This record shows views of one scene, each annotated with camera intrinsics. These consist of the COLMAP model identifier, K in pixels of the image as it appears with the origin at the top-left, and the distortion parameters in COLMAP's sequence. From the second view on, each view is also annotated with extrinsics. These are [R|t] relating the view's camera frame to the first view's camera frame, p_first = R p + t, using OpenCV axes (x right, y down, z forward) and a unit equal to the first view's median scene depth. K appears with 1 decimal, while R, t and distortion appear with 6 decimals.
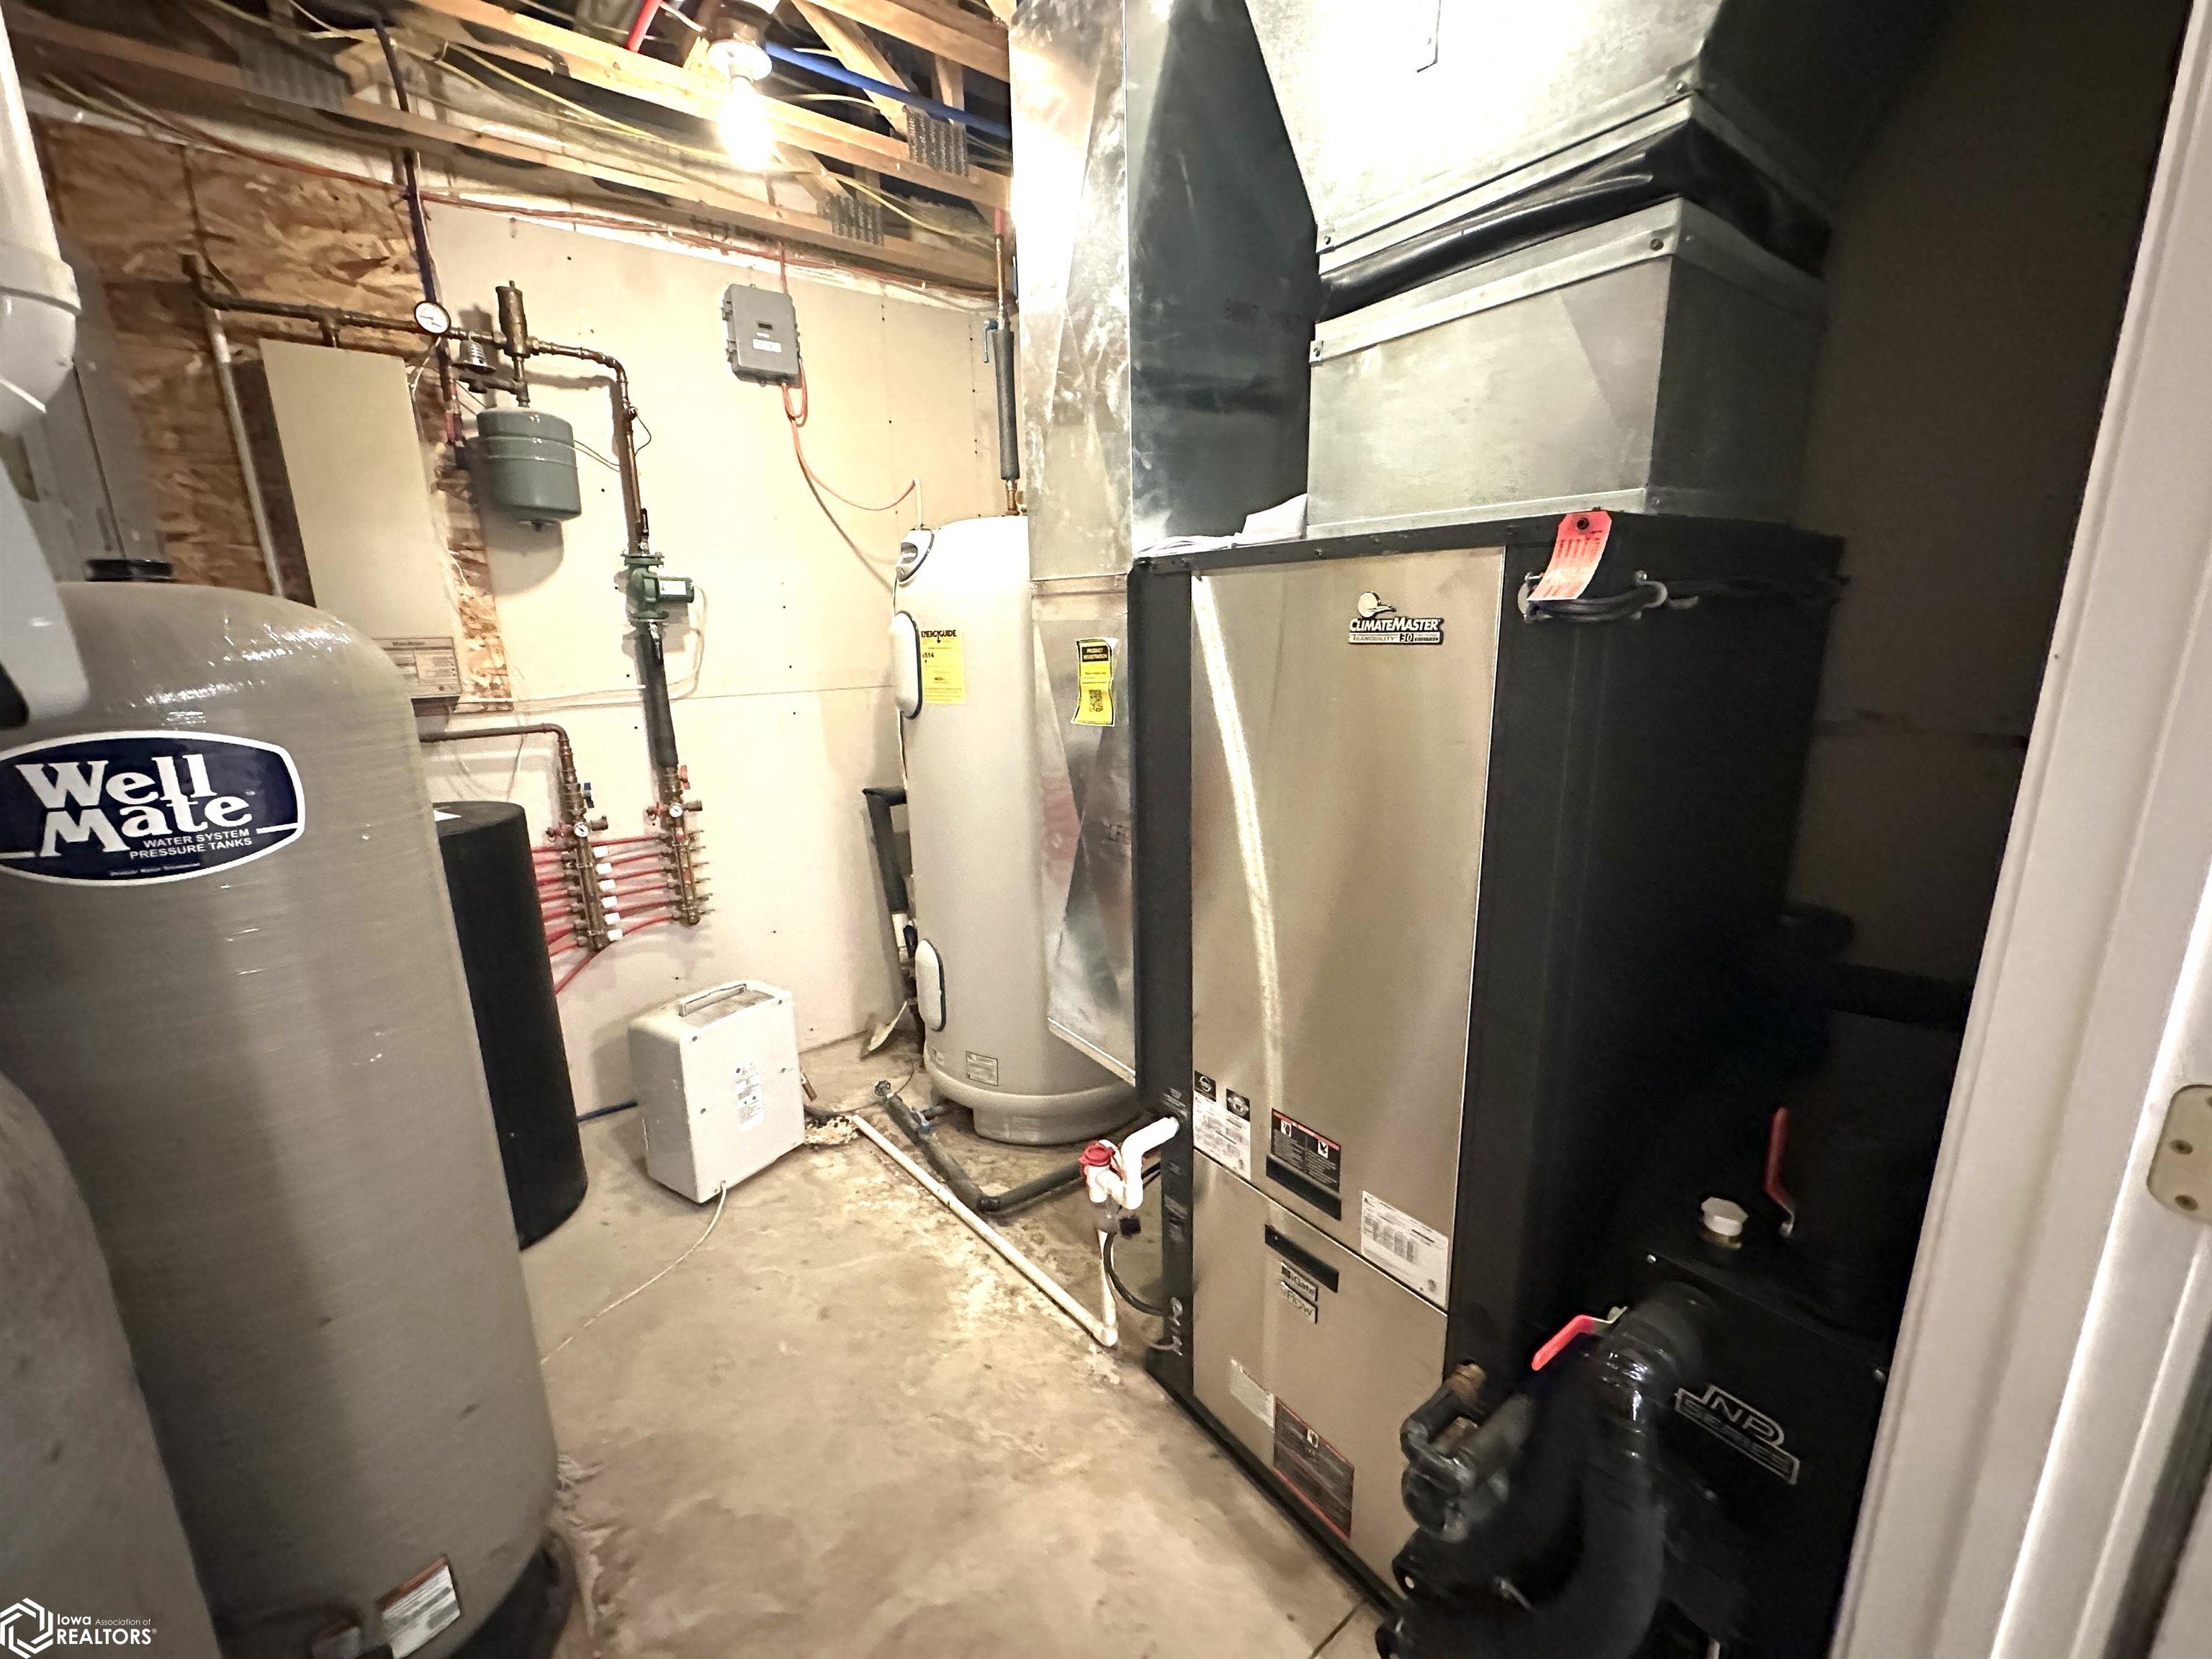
lens RADIAL K [[889.4, 0, 1104.4], [0, 889.4, 830.4], [0, 0, 1]] dist [-0.001358, 0.000606]
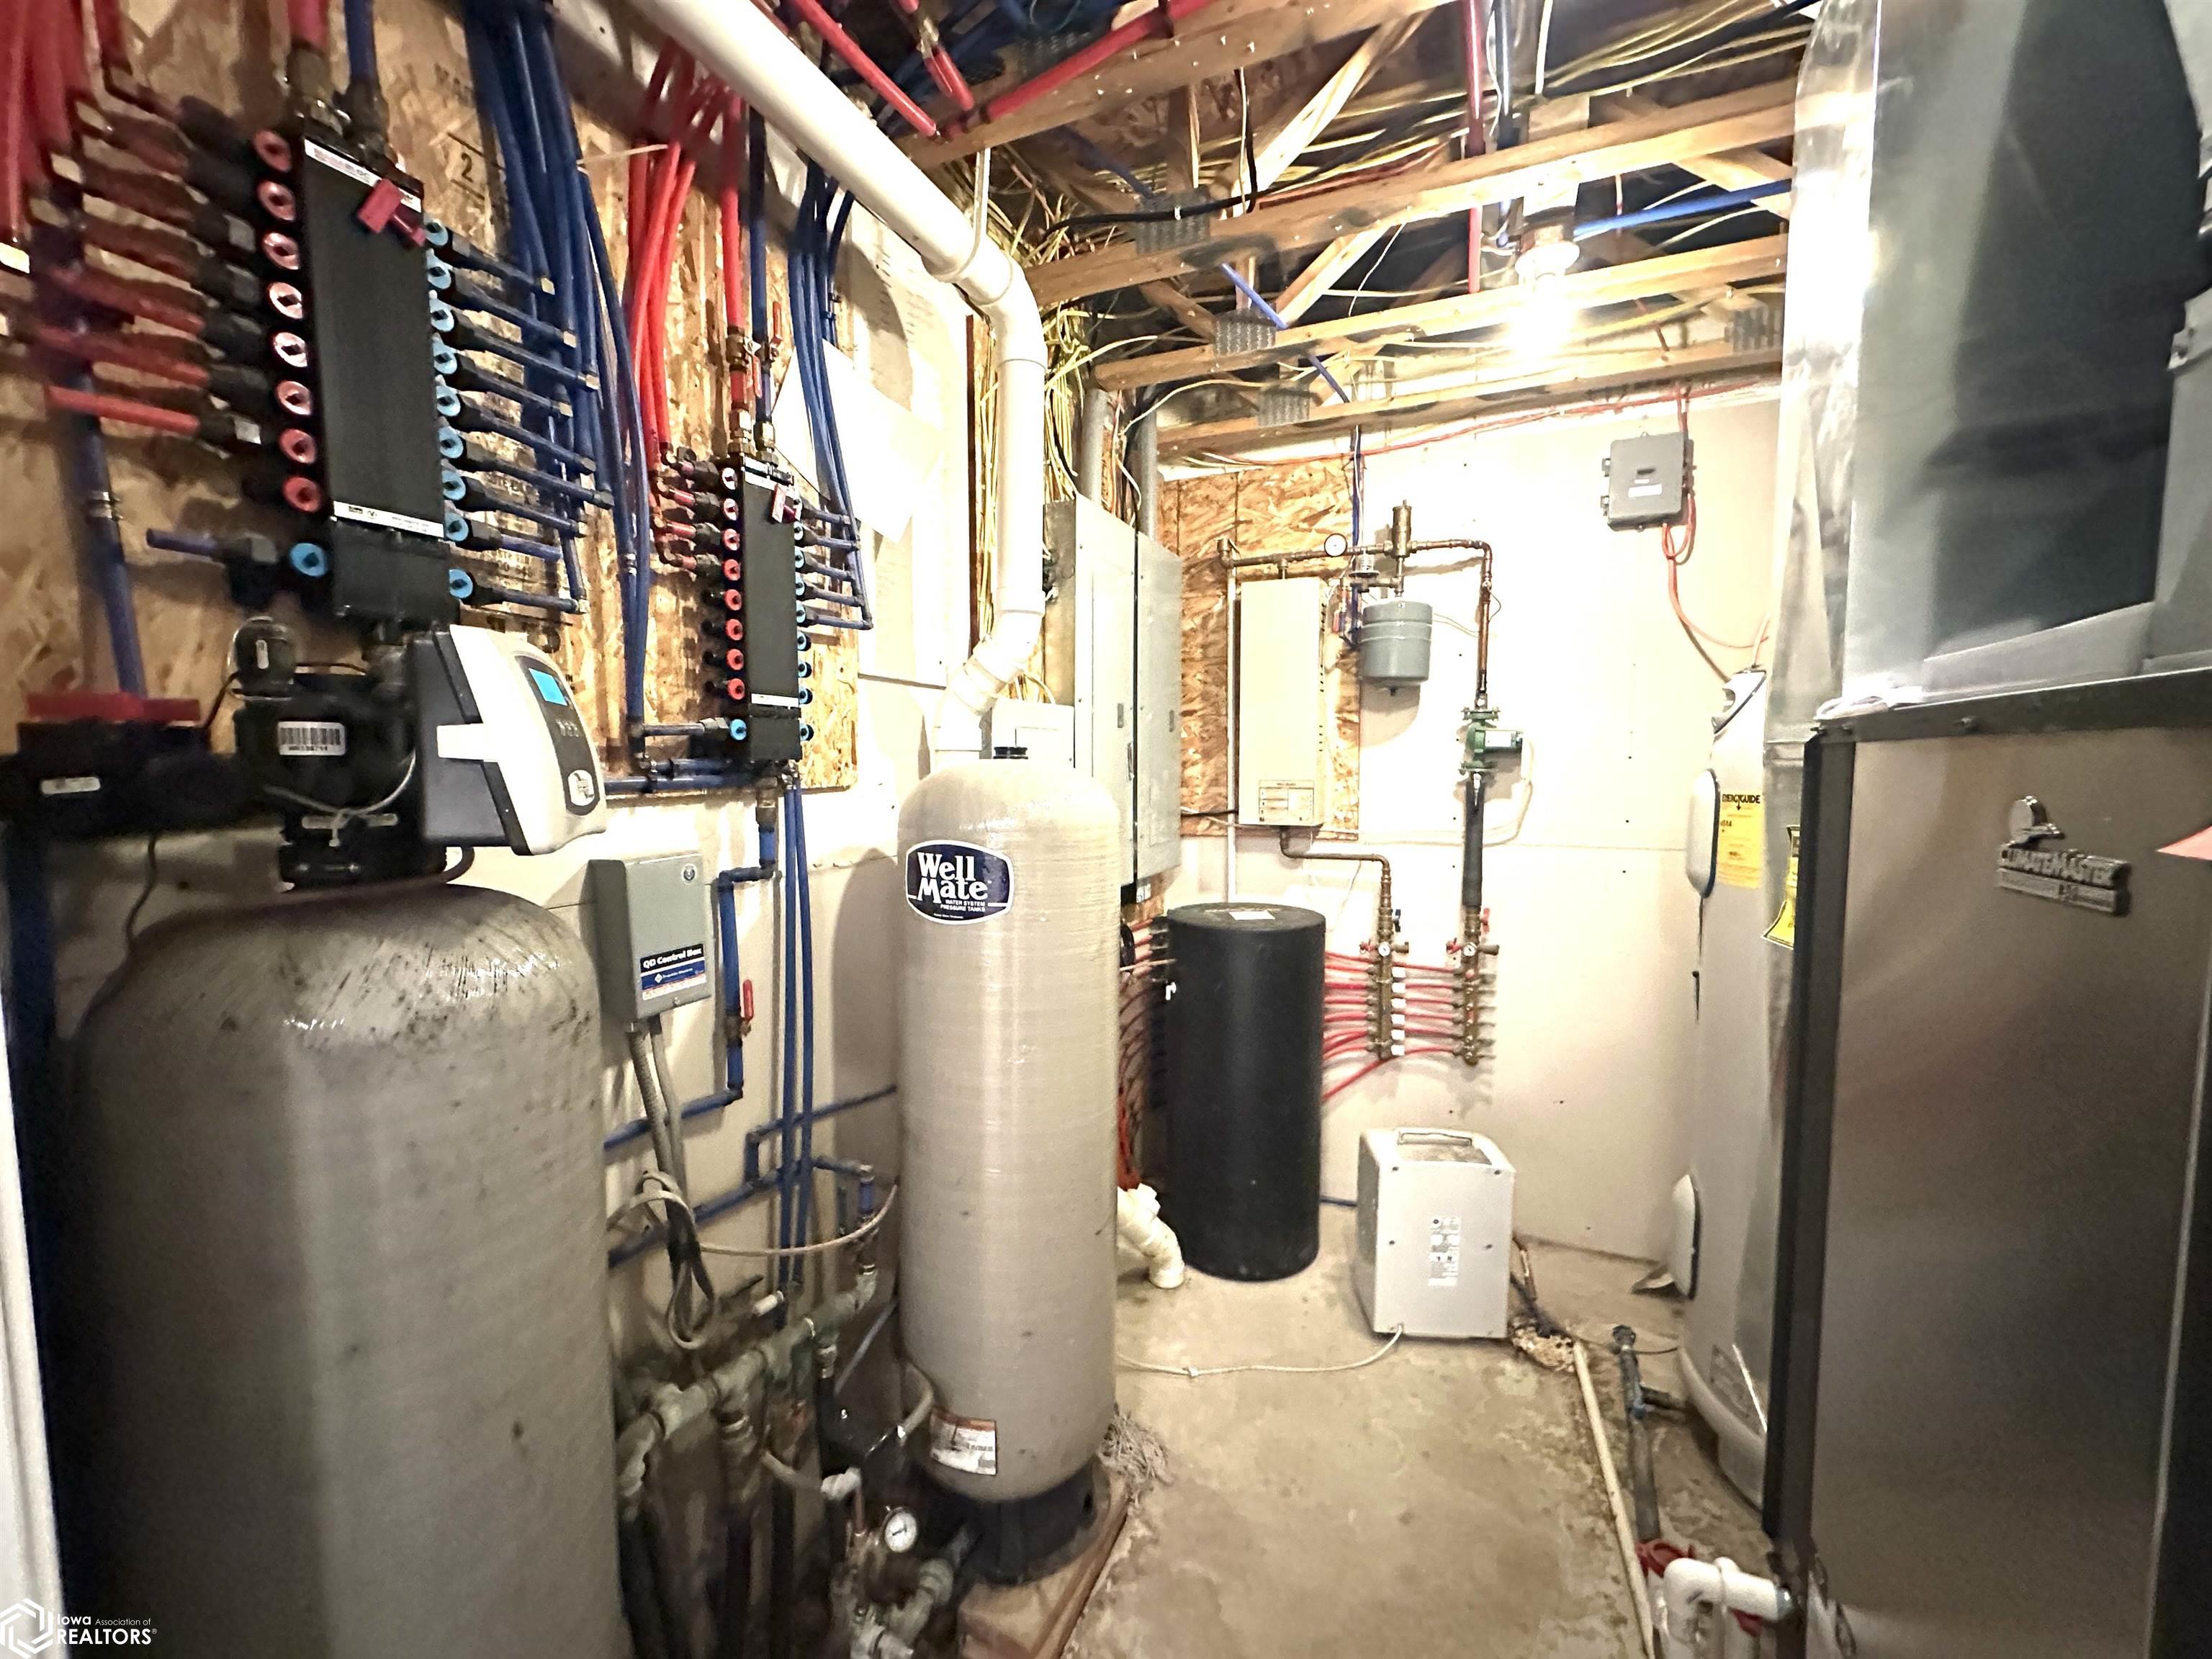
lens RADIAL K [[889.4, 0, 1105.3], [0, 889.4, 828.9], [0, 0, 1]] dist [-0.001358, 0.000606]
pose [[0.477021, 0.085274, -0.874745, 0.233665], [-0.209976, 0.977518, -0.019213, -0.057728], [0.853441, 0.192840, 0.484202, 0.128005]]
